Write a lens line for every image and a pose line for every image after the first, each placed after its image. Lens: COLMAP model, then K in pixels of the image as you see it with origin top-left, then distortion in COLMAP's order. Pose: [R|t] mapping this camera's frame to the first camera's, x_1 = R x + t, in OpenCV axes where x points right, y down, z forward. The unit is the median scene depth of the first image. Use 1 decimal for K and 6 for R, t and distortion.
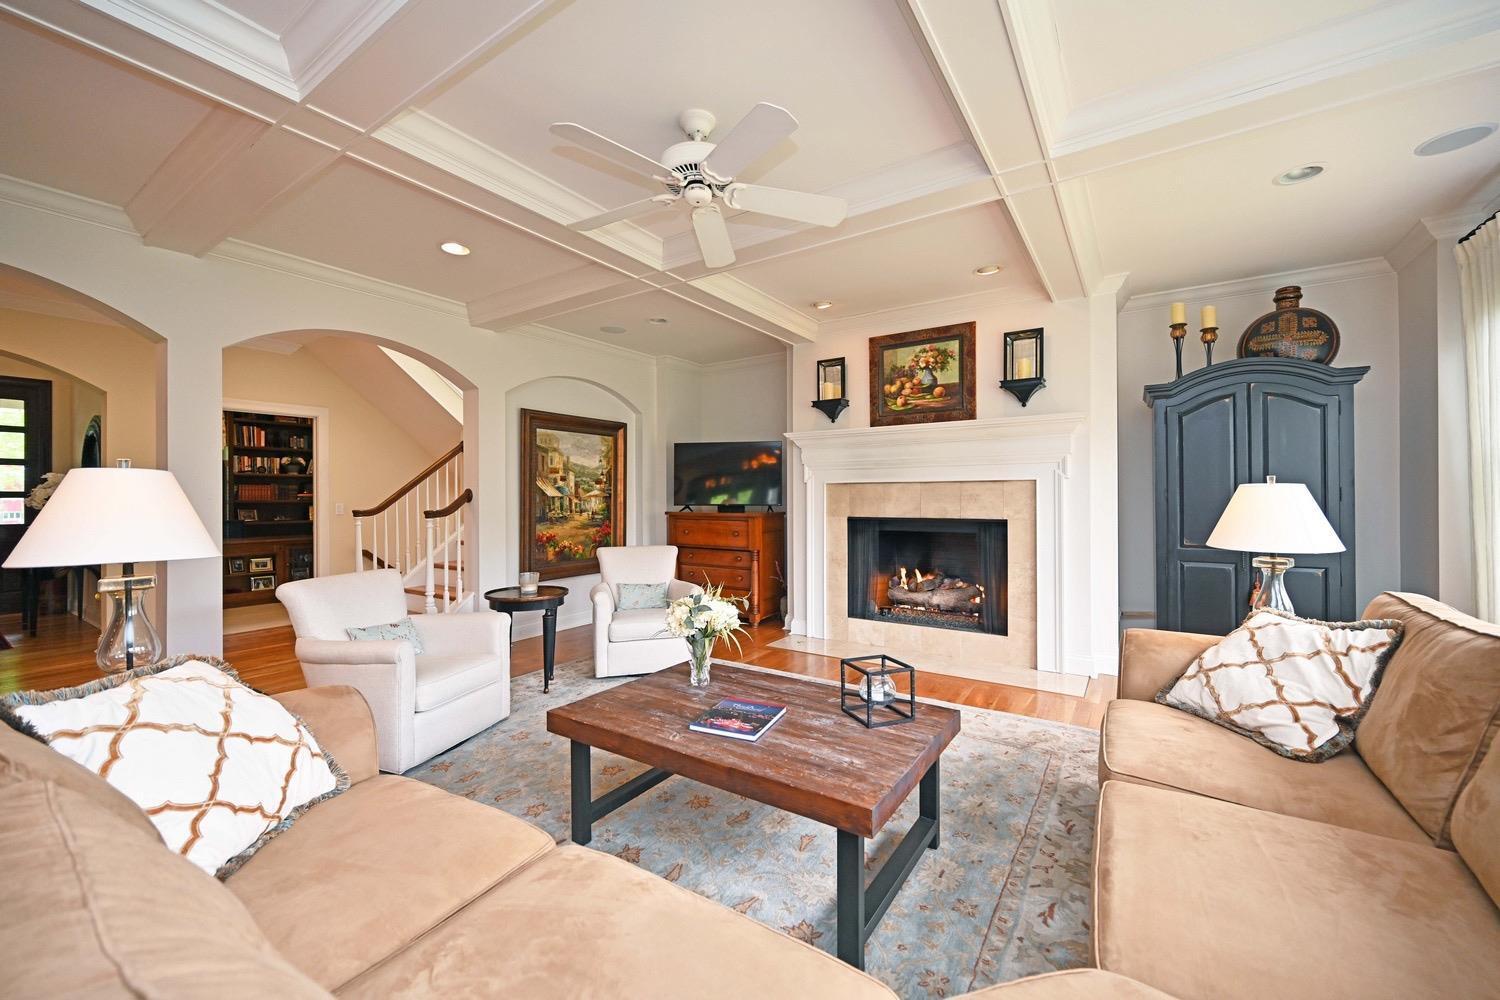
lens RADIAL K [[594.1, 0, 751.3], [0, 594.1, 498.4], [0, 0, 1]] dist [-0.001482, -0.000265]
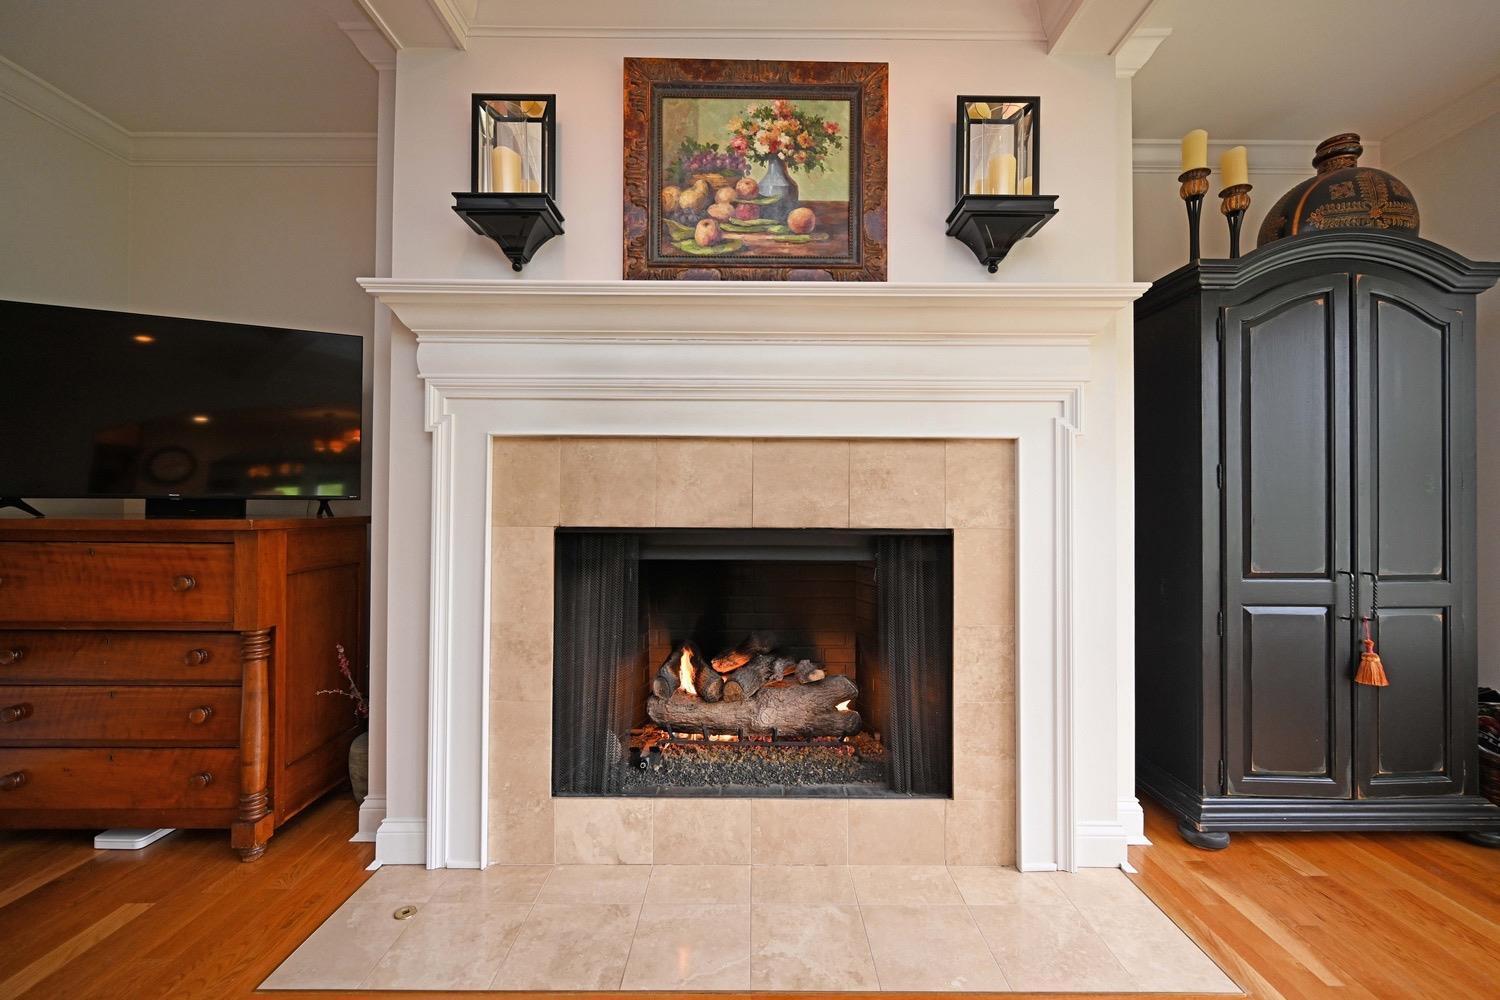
lens RADIAL K [[594.1, 0, 751.3], [0, 594.1, 498.4], [0, 0, 1]] dist [-0.001482, -0.000265]
pose [[0.831281, 0.014950, 0.555651, 0.060263], [-0.006421, 0.999830, -0.017294, 0.019759], [-0.555815, 0.010808, 0.831236, 0.657726]]
